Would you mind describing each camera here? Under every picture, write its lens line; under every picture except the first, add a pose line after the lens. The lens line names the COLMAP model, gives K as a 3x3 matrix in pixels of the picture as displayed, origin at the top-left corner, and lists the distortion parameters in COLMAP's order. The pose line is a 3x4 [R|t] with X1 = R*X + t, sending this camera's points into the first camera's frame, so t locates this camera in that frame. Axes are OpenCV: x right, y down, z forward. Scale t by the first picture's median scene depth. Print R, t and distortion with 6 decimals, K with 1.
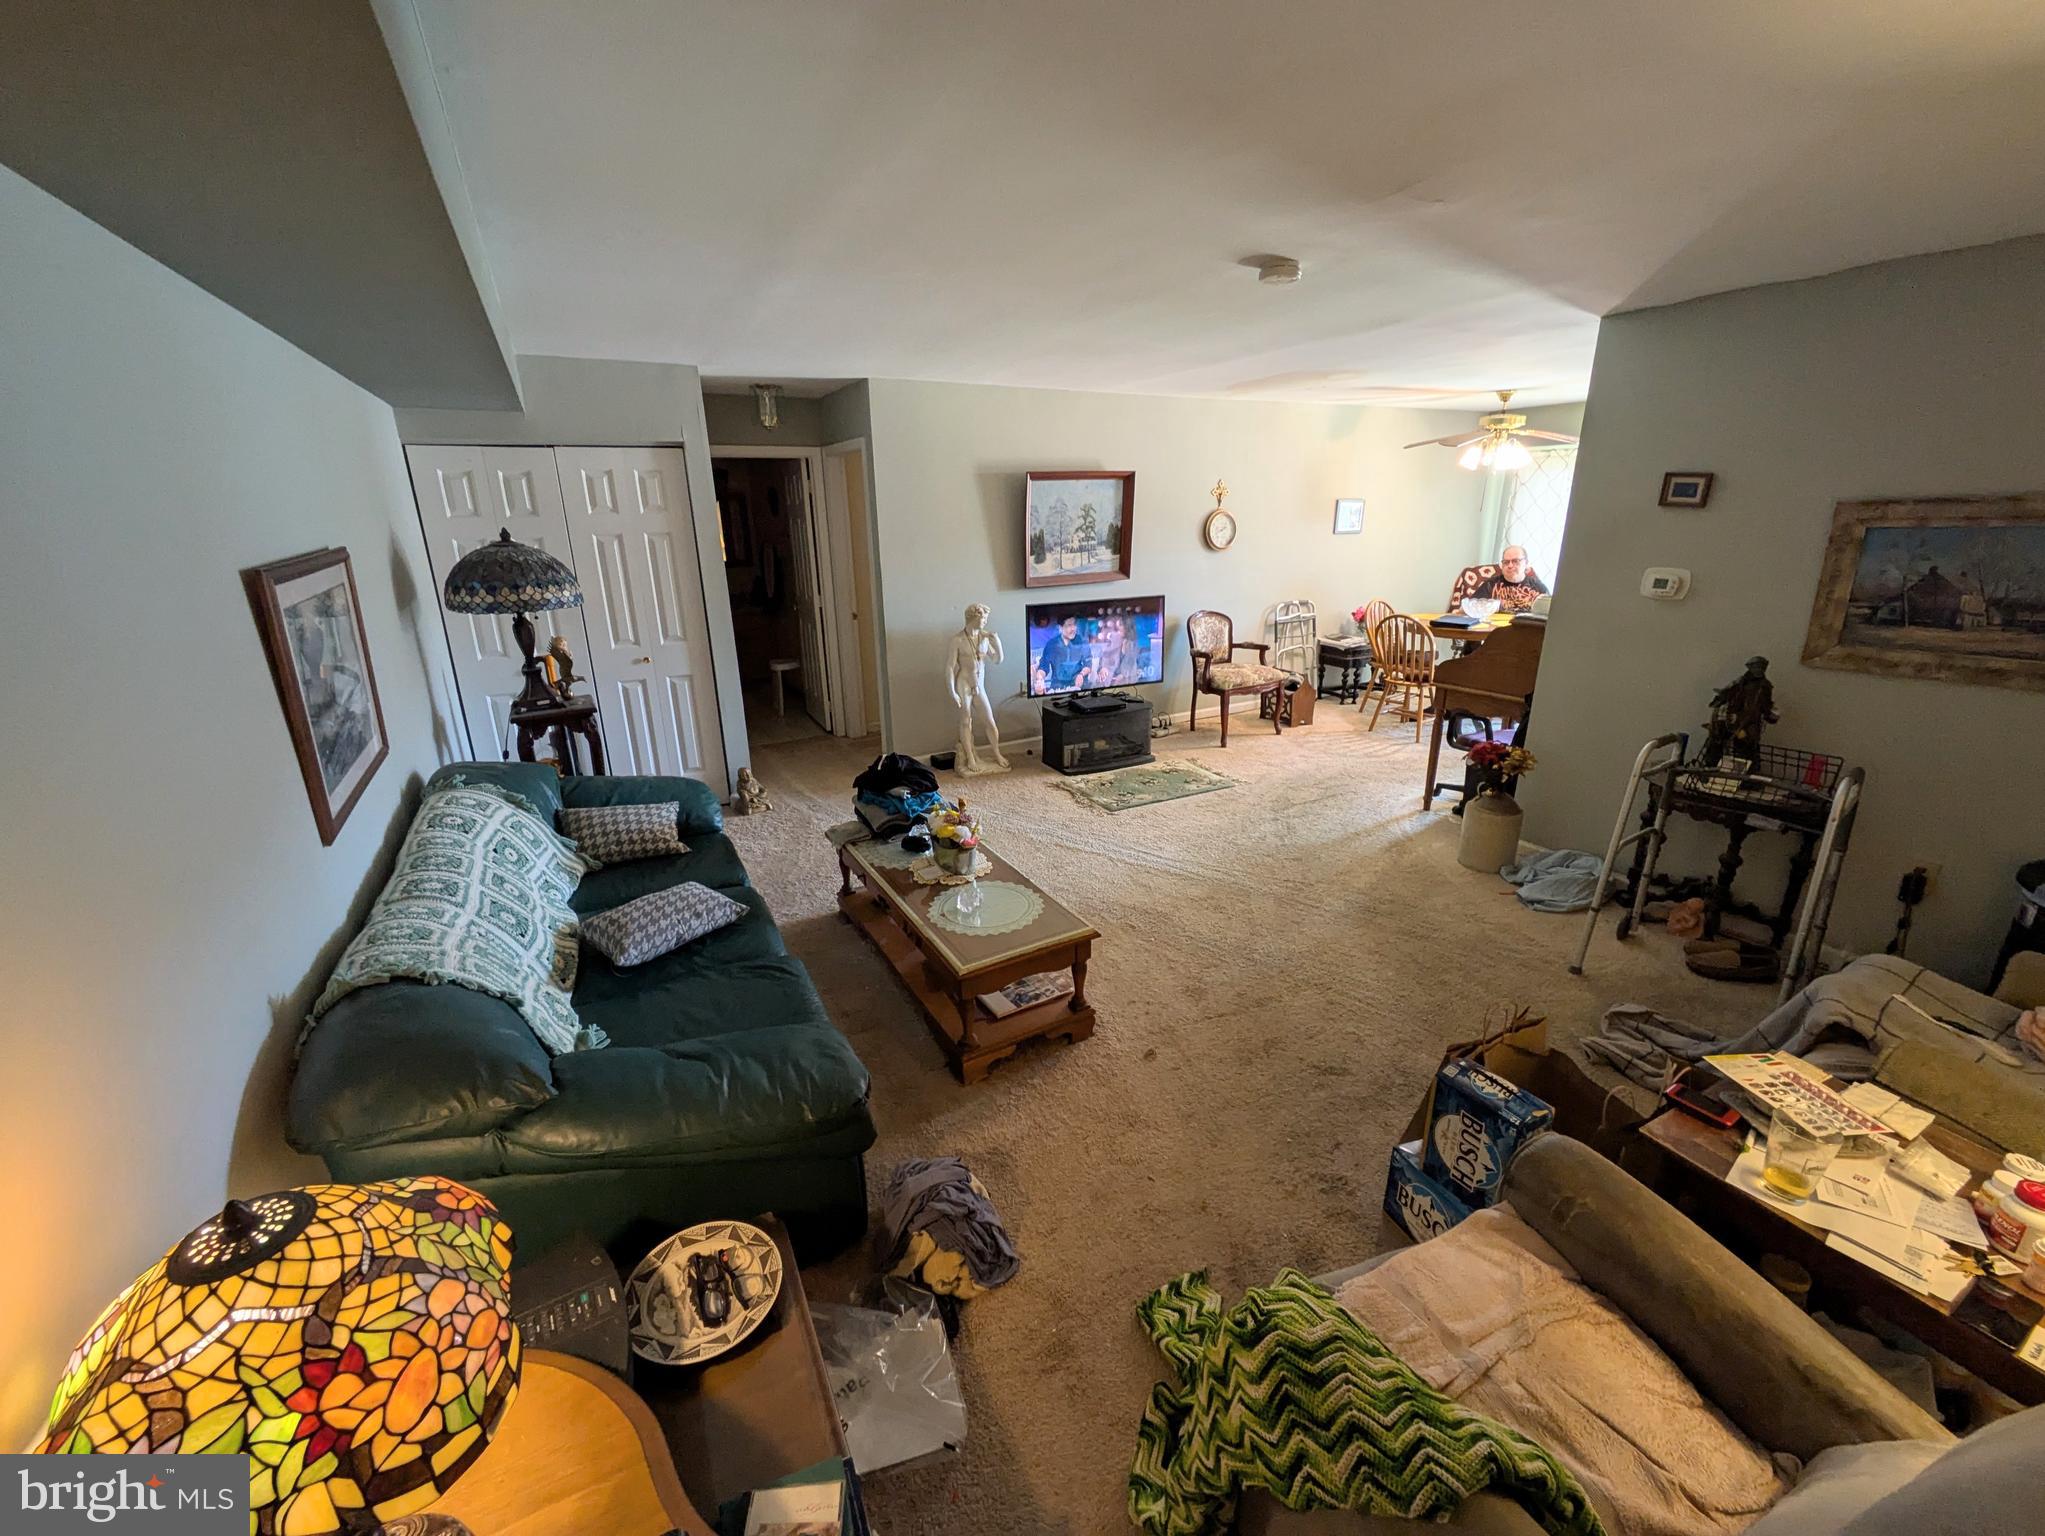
lens RADIAL K [[808.6, 0, 1016.7], [0, 808.6, 765.1], [0, 0, 1]] dist [-0.002683, -0.000456]
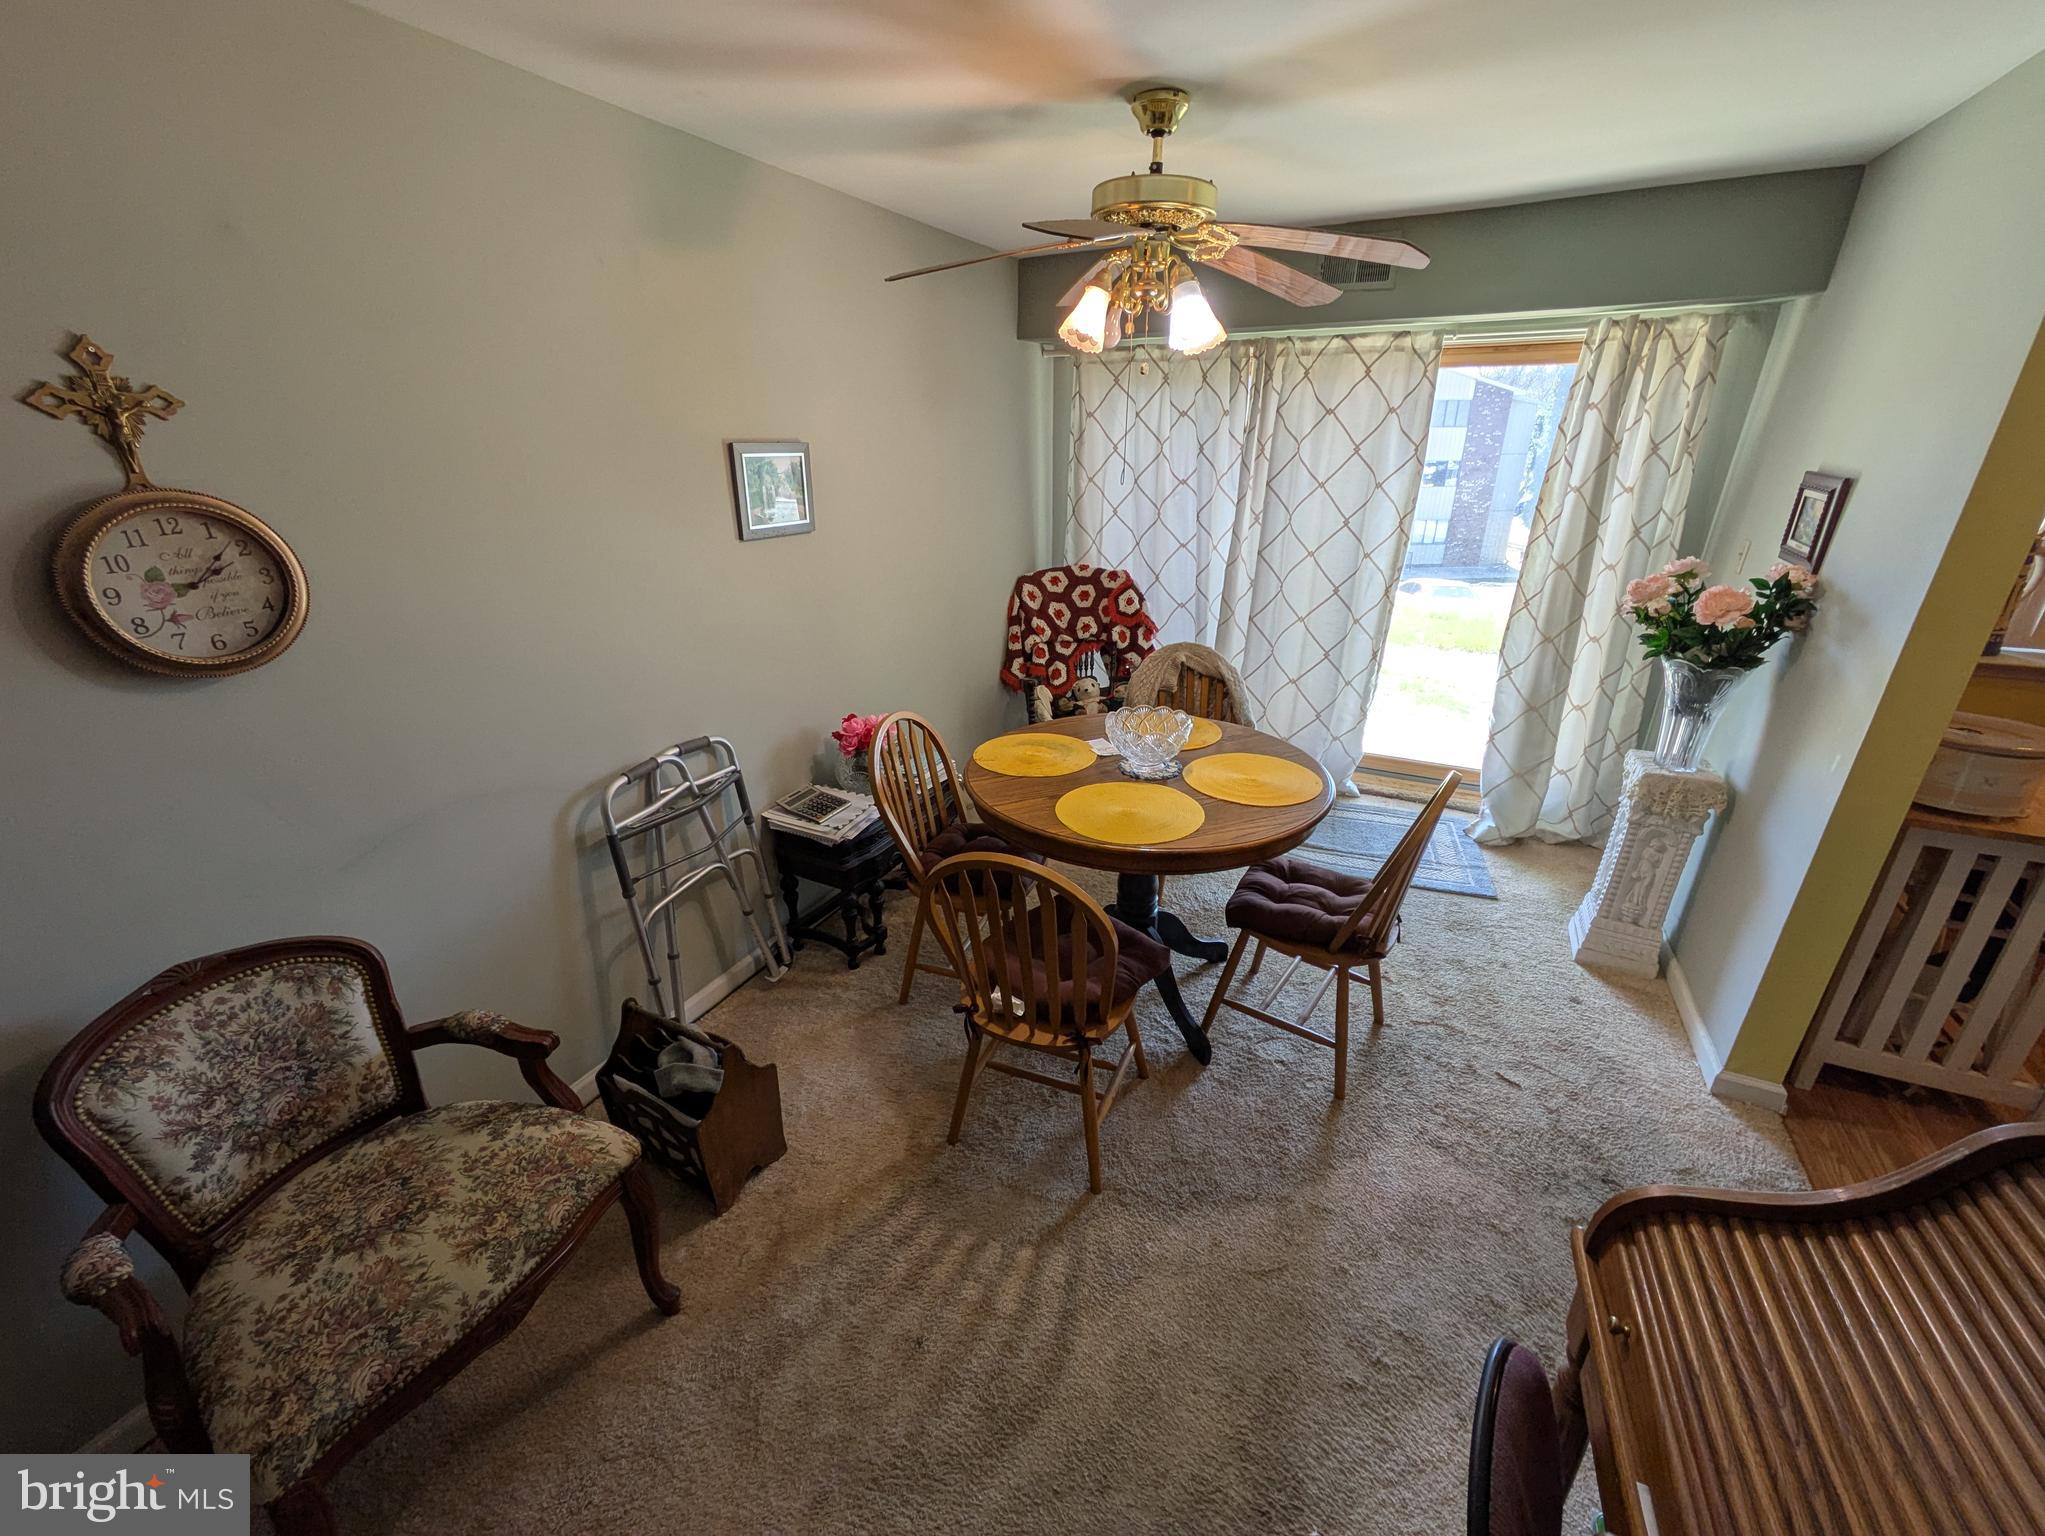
lens RADIAL K [[808.6, 0, 1026.9], [0, 808.6, 767.2], [0, 0, 1]] dist [-0.002683, -0.000456]
pose [[0.809360, -0.206041, 0.549985, 0.295967], [0.165040, 0.978499, 0.123700, -0.225008], [-0.563647, -0.009348, 0.825963, 0.677096]]
